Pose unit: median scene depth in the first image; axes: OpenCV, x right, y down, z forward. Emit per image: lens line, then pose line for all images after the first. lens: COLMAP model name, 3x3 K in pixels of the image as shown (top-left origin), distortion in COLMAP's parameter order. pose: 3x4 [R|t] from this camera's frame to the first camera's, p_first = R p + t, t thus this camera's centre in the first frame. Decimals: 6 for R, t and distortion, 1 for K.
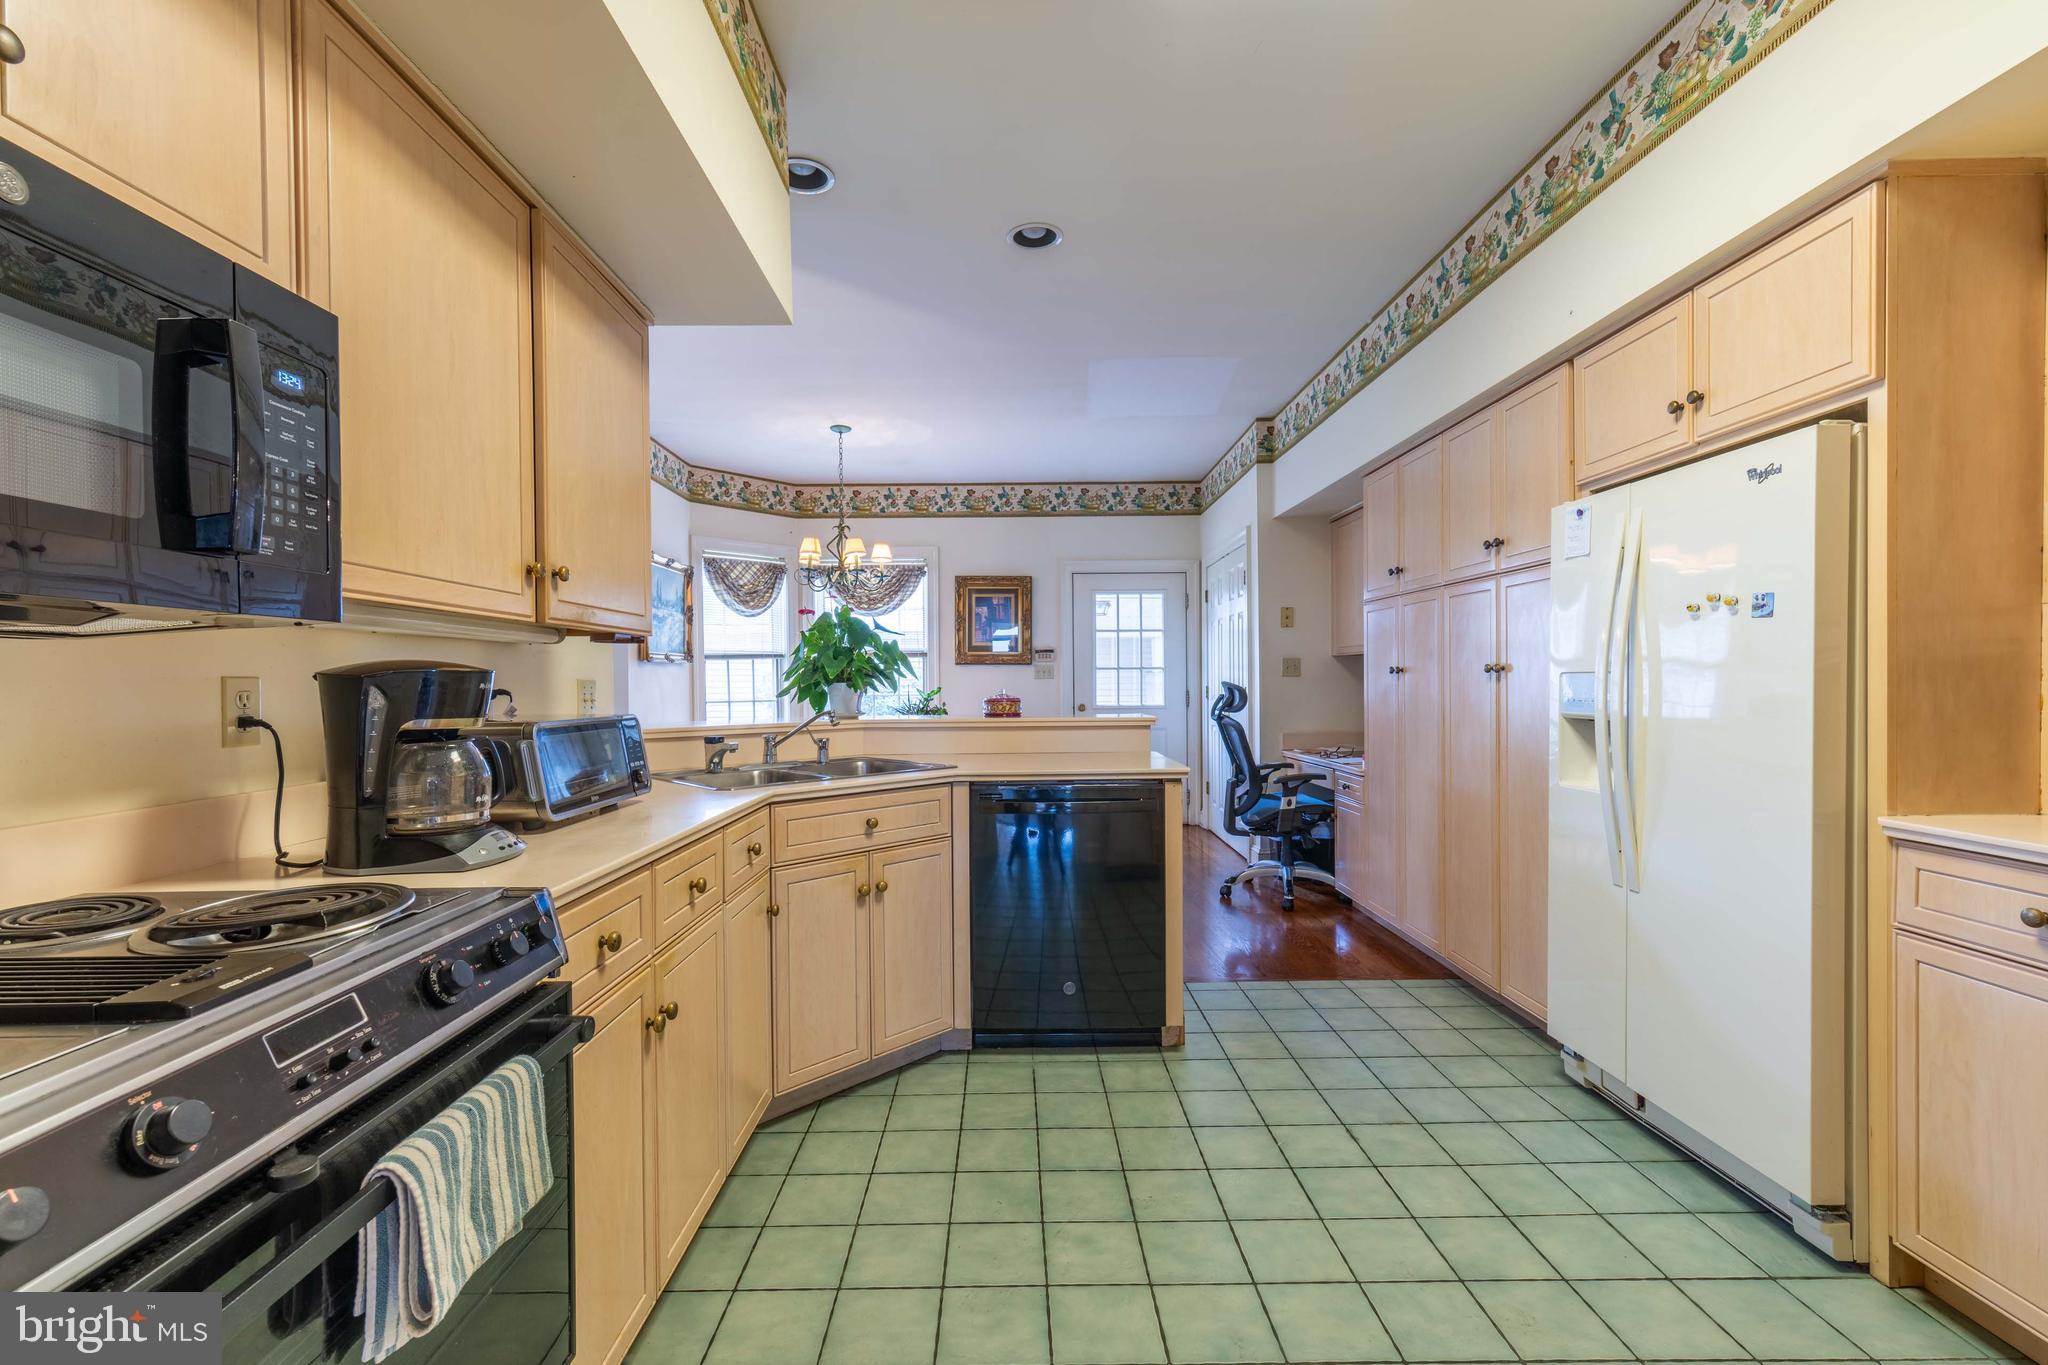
lens RADIAL K [[895.7, 0, 1018.0], [0, 895.7, 683.8], [0, 0, 1]] dist [-0.012058, -0.001283]
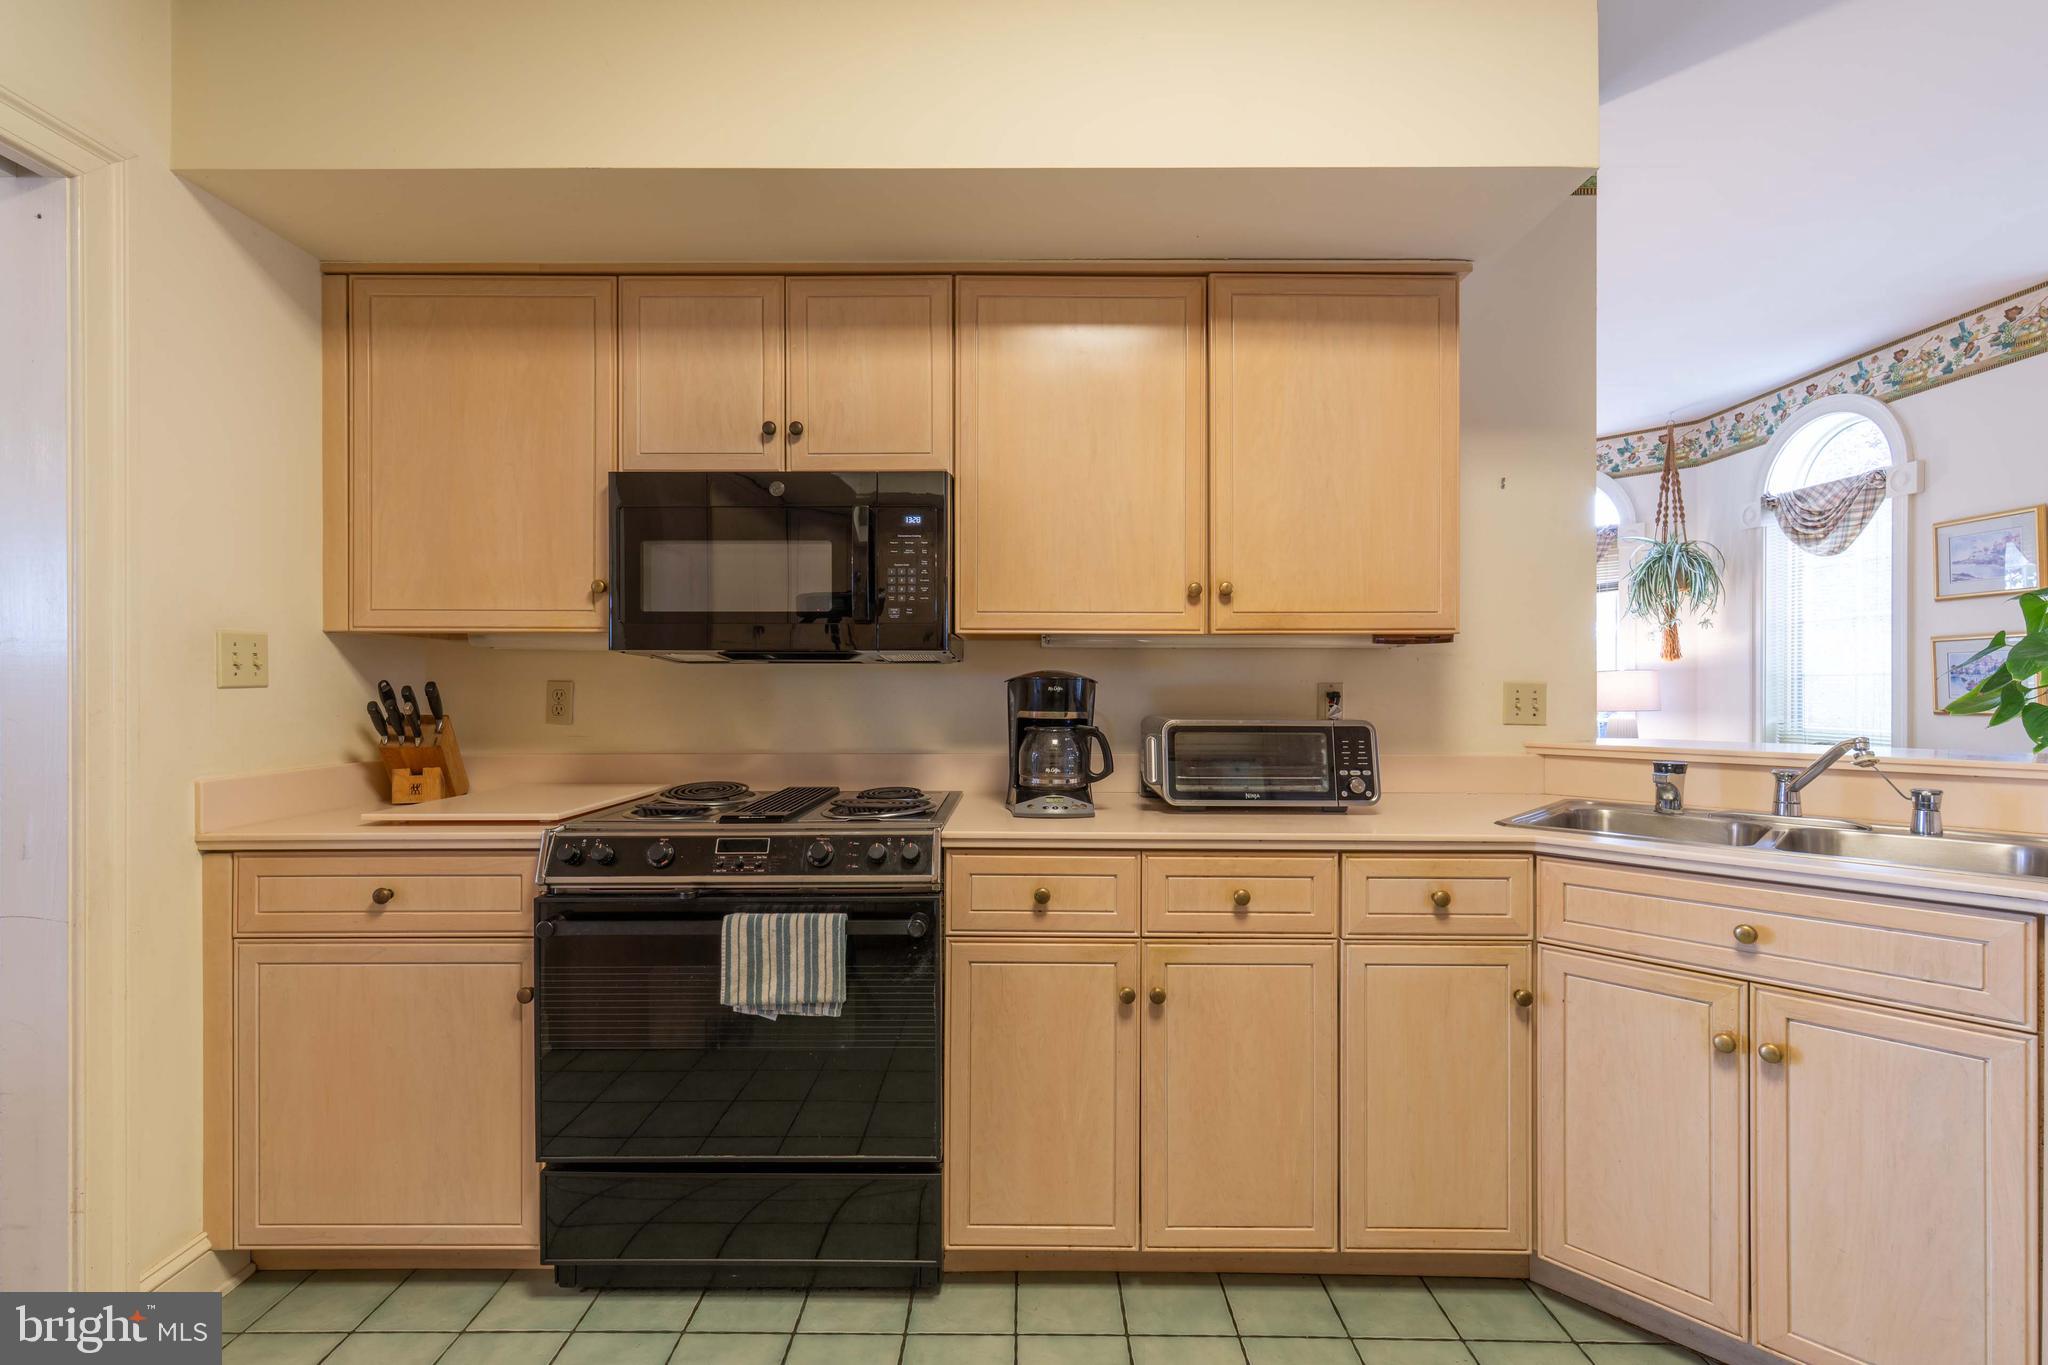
lens RADIAL K [[895.7, 0, 1039.2], [0, 895.7, 681.1], [0, 0, 1]] dist [-0.012058, -0.001283]
pose [[-0.025239, 0.015197, -0.999566, 0.424532], [-0.004699, 0.999872, 0.015321, -0.016955], [0.999670, 0.005084, -0.025164, 0.547086]]
